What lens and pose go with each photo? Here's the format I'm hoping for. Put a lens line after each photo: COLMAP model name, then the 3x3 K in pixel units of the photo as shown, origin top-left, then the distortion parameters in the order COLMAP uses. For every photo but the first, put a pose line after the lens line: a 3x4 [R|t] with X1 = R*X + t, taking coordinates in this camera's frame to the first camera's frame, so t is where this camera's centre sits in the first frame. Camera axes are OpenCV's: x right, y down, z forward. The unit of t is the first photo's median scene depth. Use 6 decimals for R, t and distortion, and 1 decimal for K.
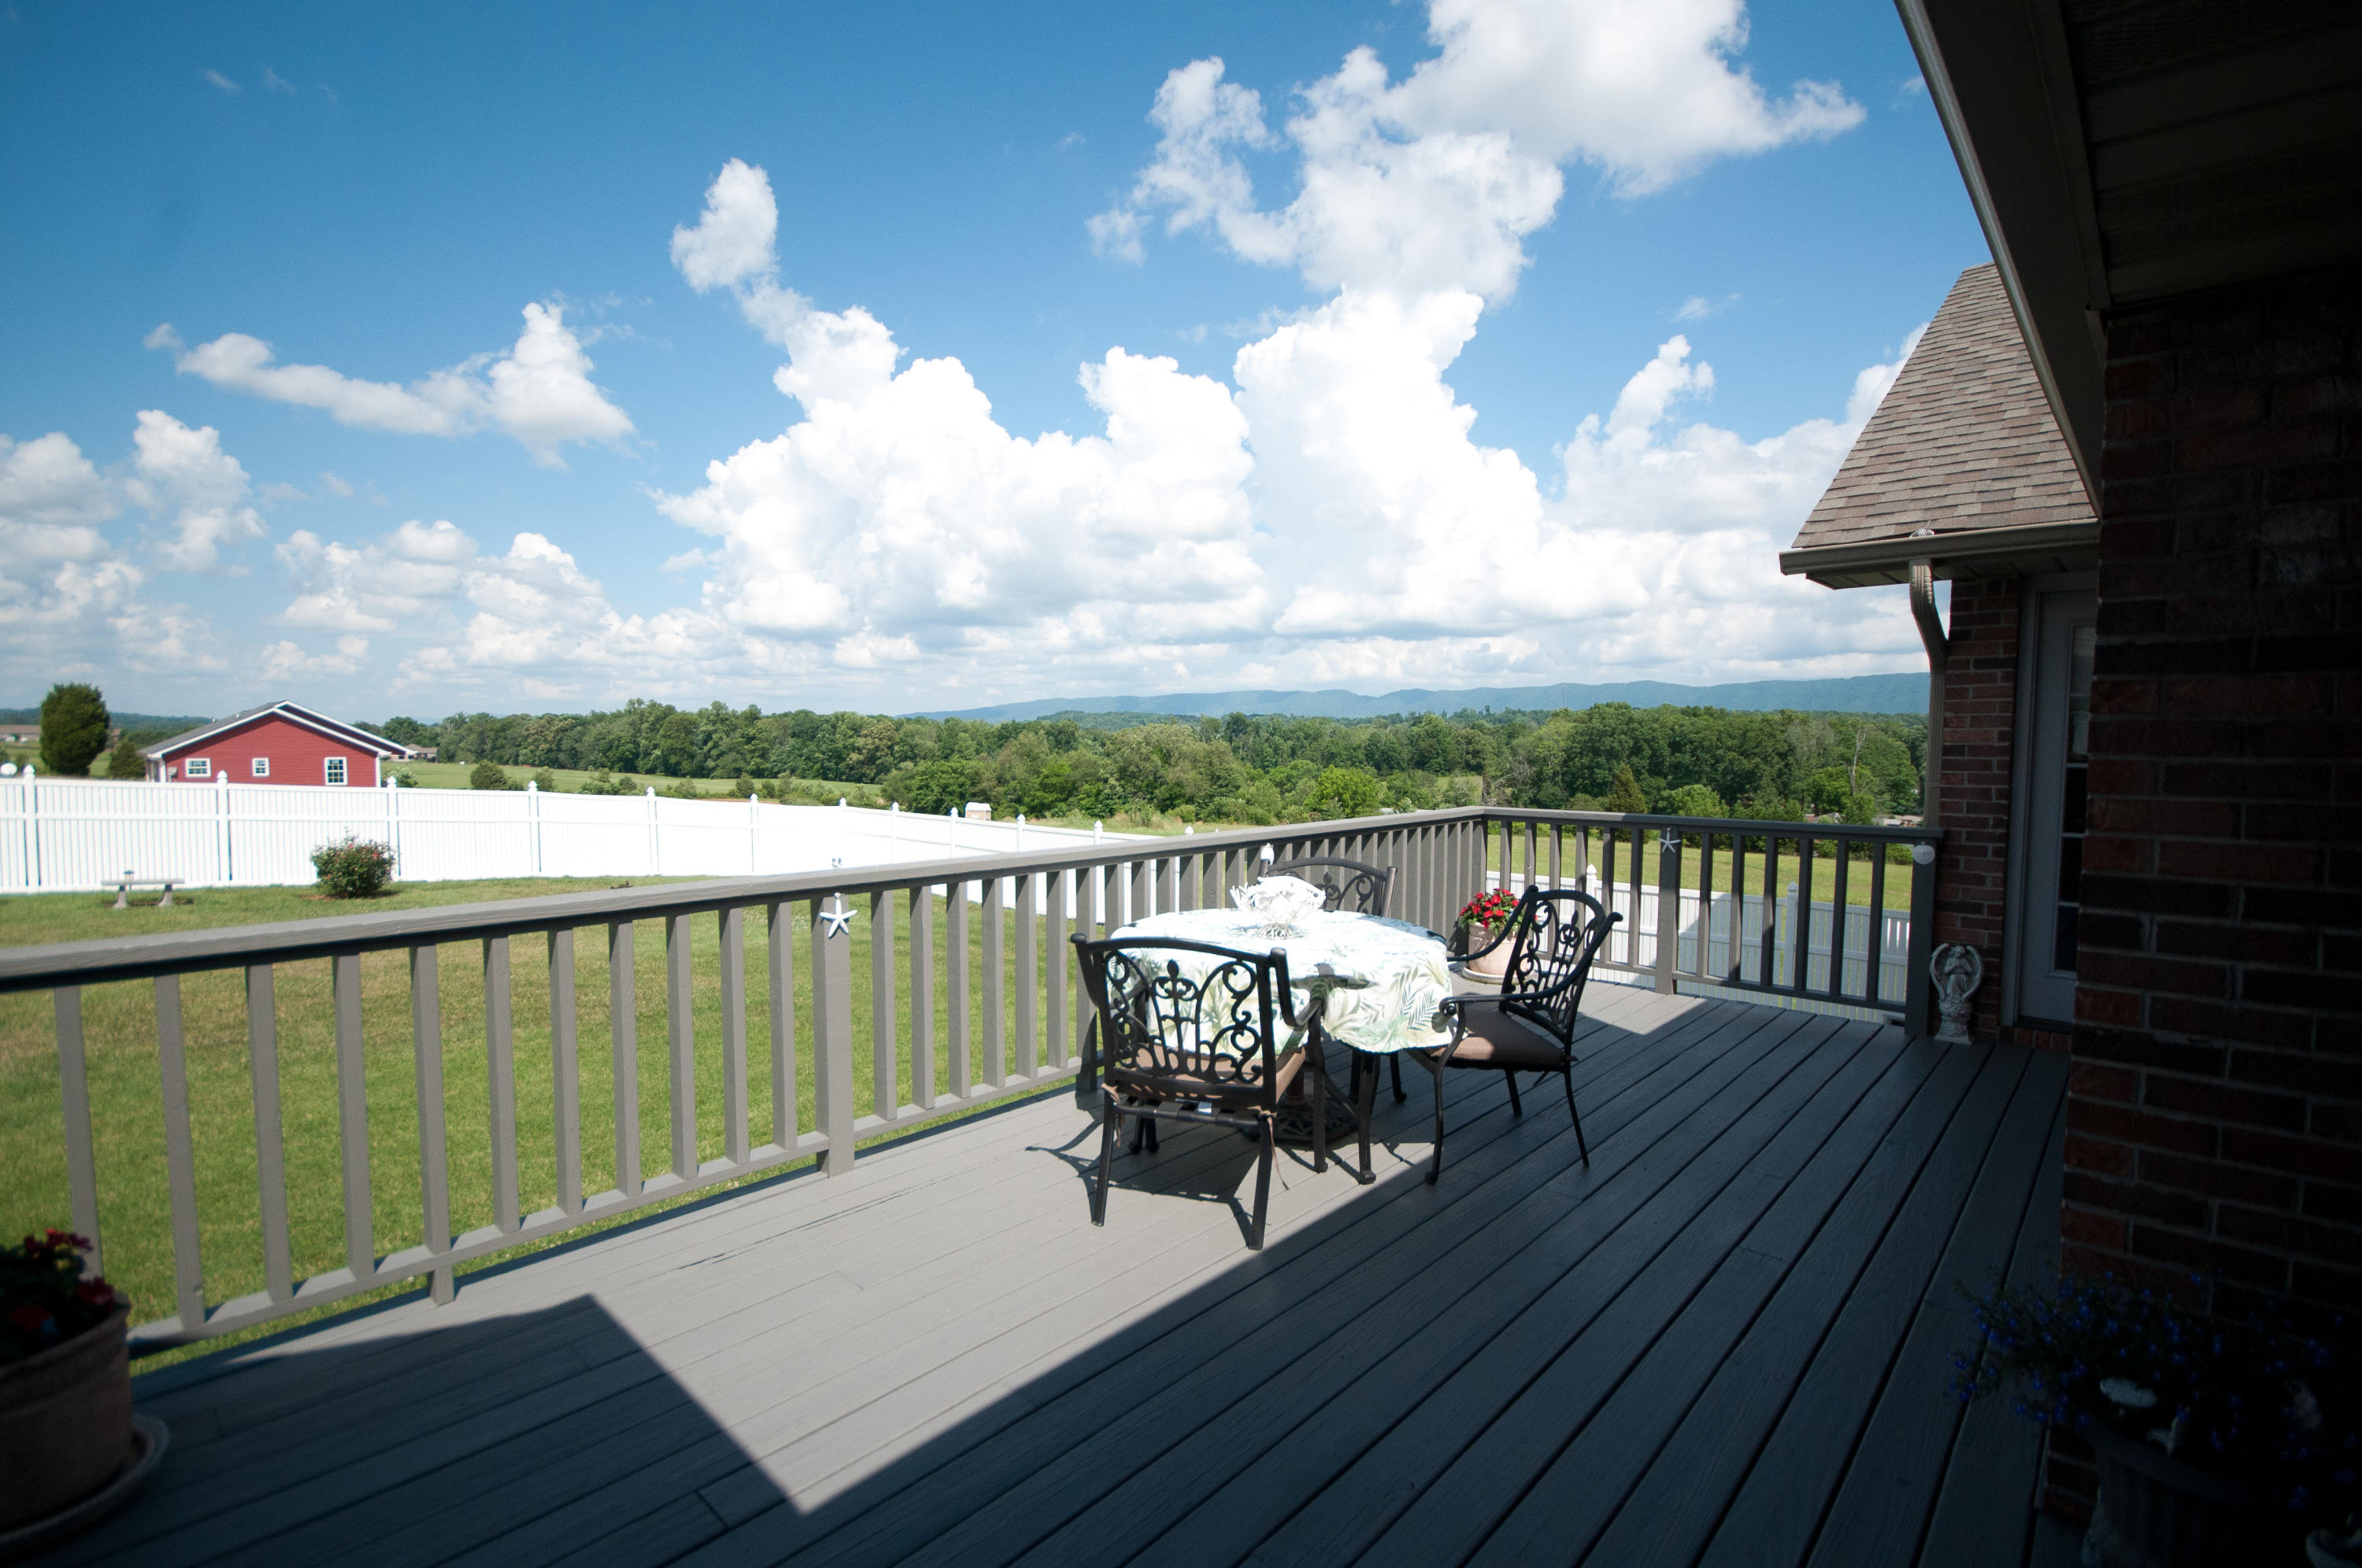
lens RADIAL K [[1075.1, 0, 1174.0], [0, 1075.1, 800.1], [0, 0, 1]] dist [0.002373, -0.000113]
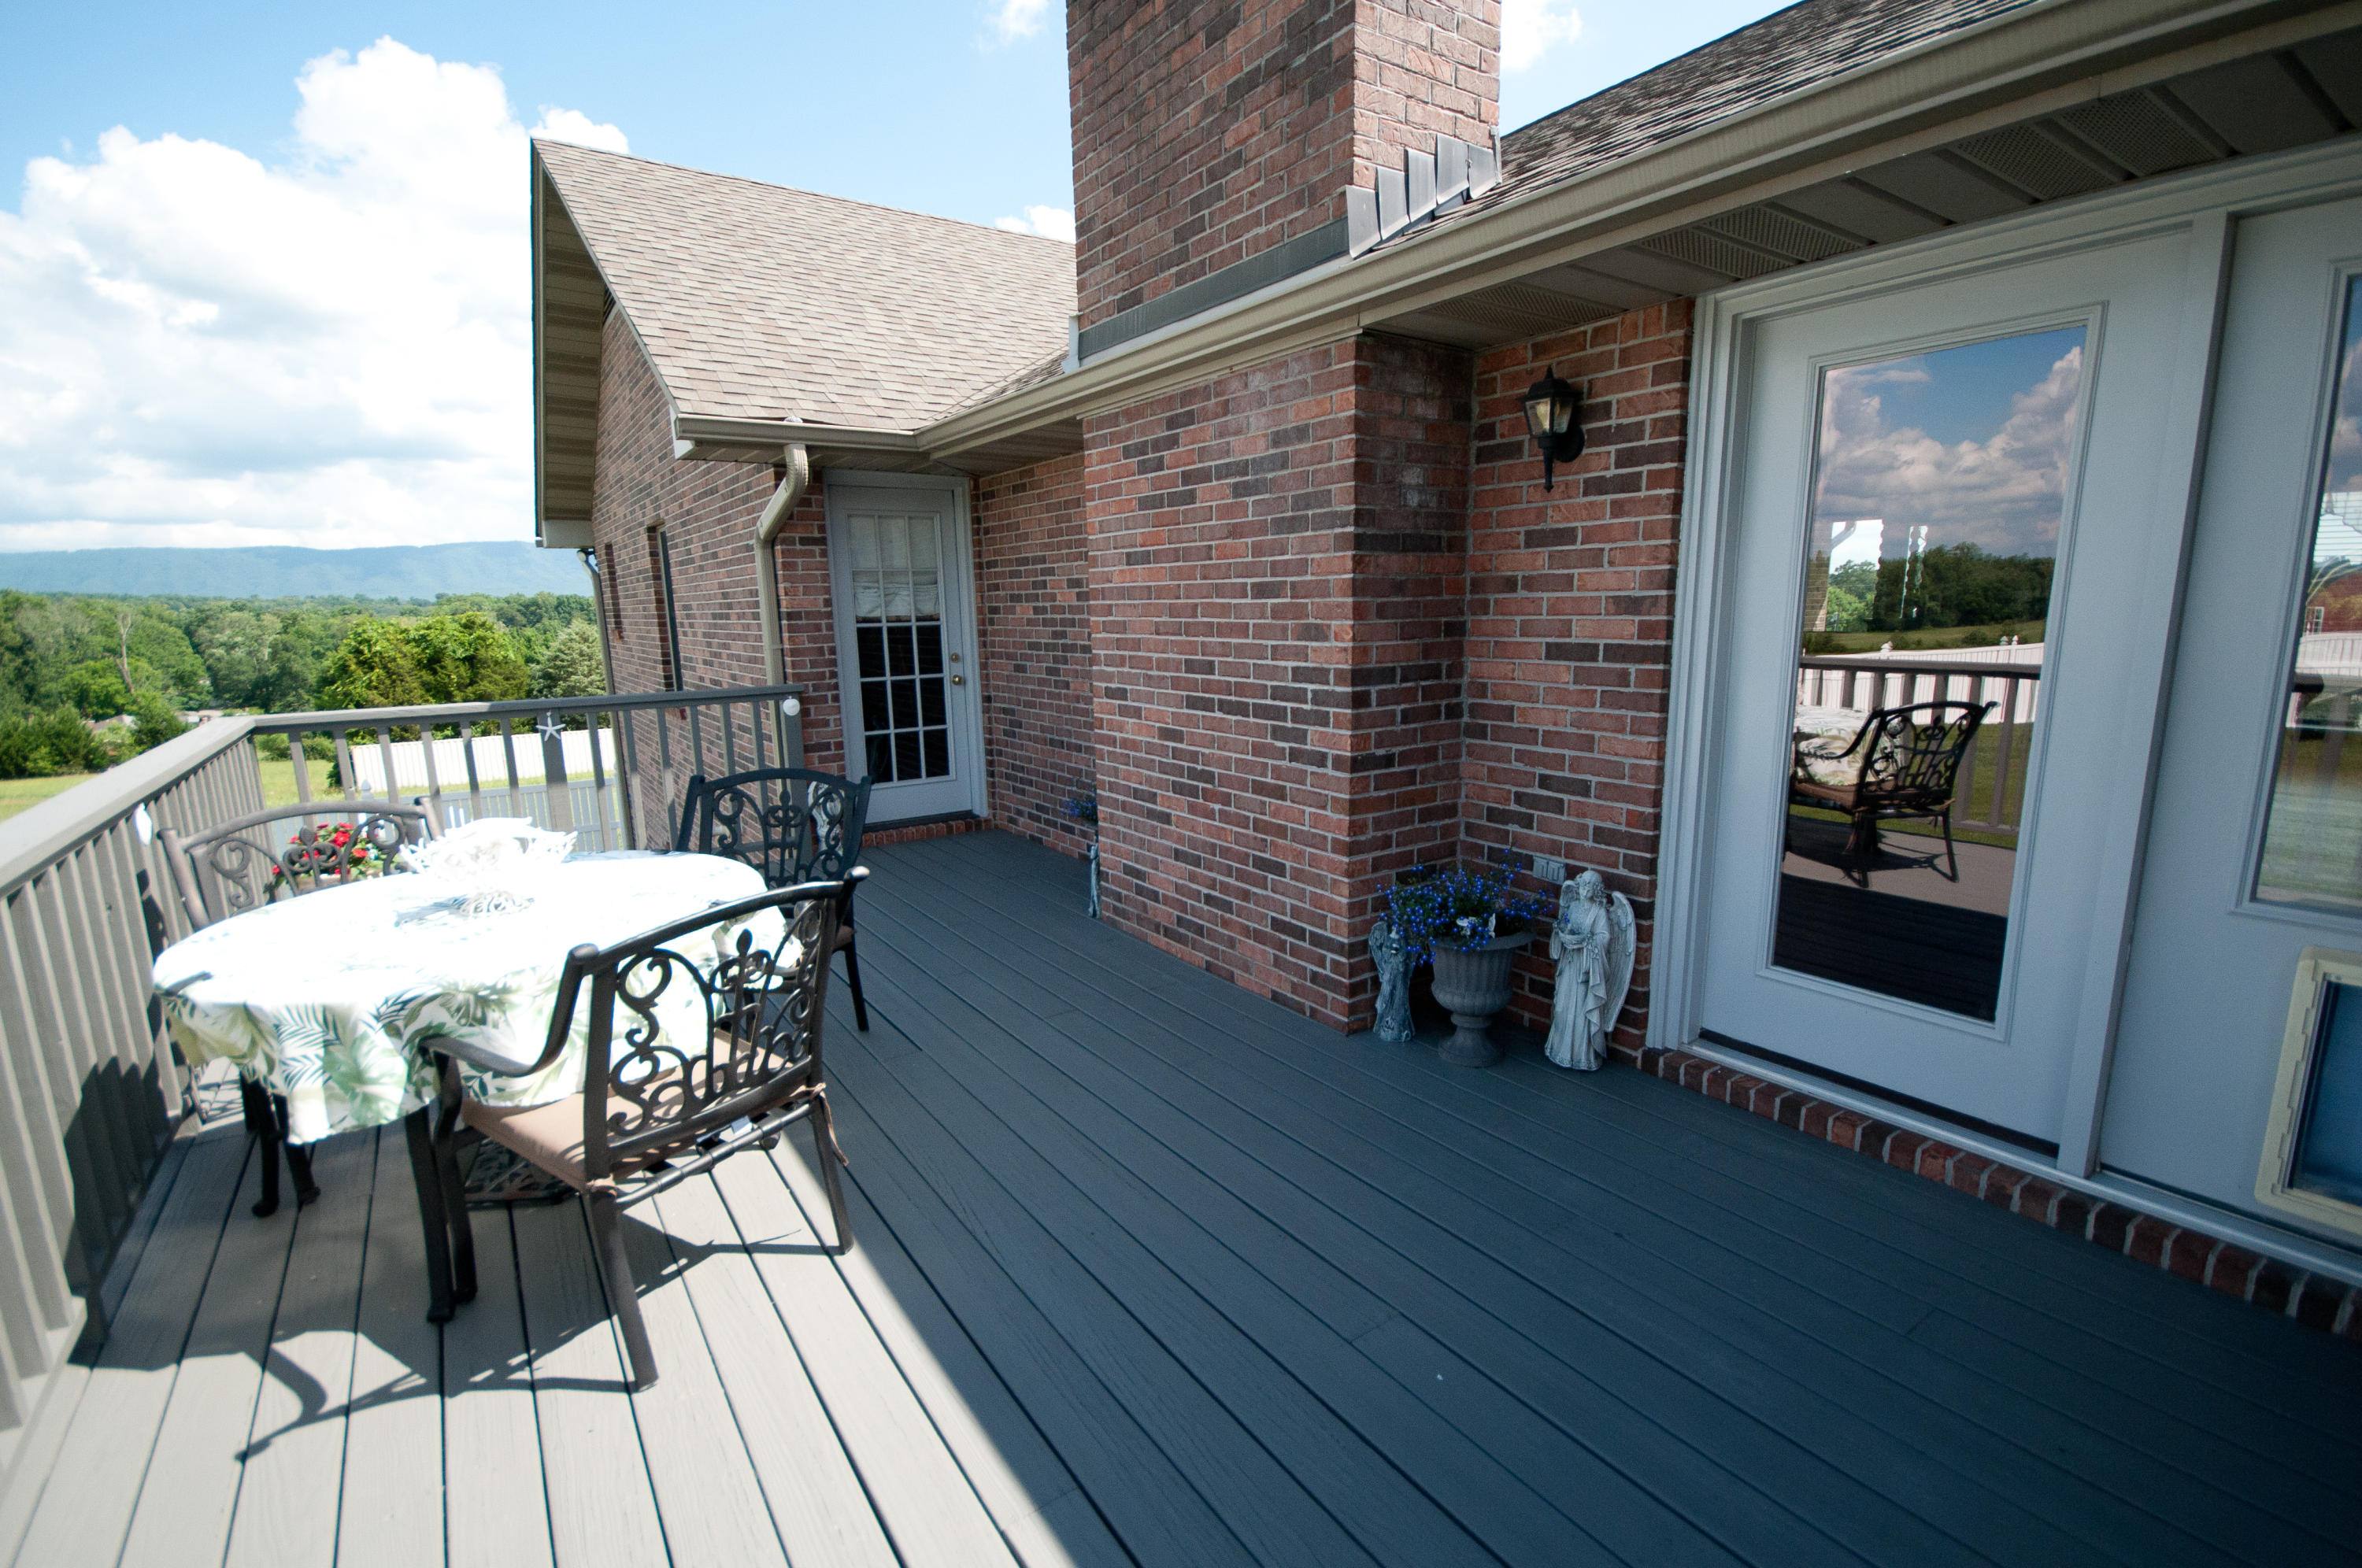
lens RADIAL K [[1075.1, 0, 1174.0], [0, 1075.1, 800.1], [0, 0, 1]] dist [0.002373, -0.000113]
pose [[0.214810, -0.185975, 0.958786, -0.349896], [0.081869, 0.981676, 0.172072, -0.017096], [-0.973219, 0.041532, 0.226099, 0.347198]]
